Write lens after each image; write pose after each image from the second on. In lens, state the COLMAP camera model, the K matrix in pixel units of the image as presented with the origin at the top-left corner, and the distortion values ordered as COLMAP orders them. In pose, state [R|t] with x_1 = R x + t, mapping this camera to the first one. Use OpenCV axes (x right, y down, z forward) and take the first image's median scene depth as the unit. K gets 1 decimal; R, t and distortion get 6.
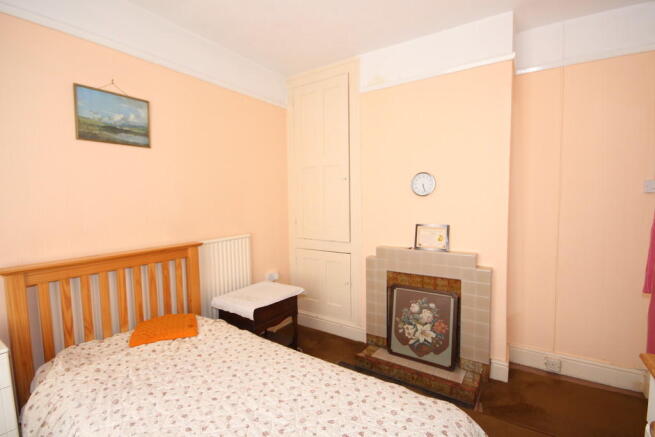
lens RADIAL K [[309.9, 0, 327.1], [0, 309.9, 220.4], [0, 0, 1]] dist [0.003414, 0.000331]
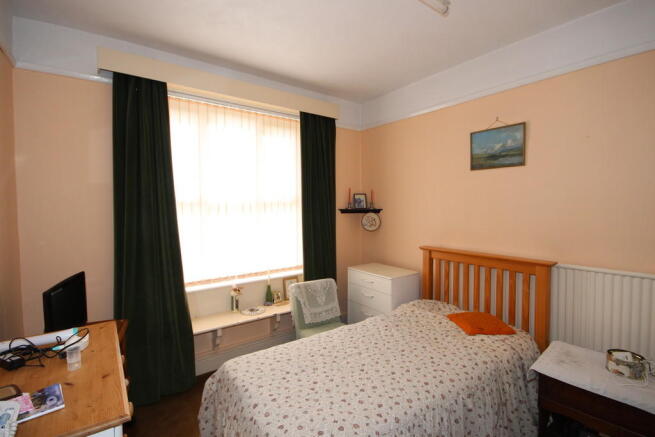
lens RADIAL K [[309.9, 0, 327.6], [0, 309.9, 216.7], [0, 0, 1]] dist [0.003414, 0.000331]
pose [[-0.352264, 0.056006, -0.934224, 0.760152], [-0.066554, 0.994182, 0.084696, -0.113718], [0.933531, 0.092011, -0.346487, 0.837761]]
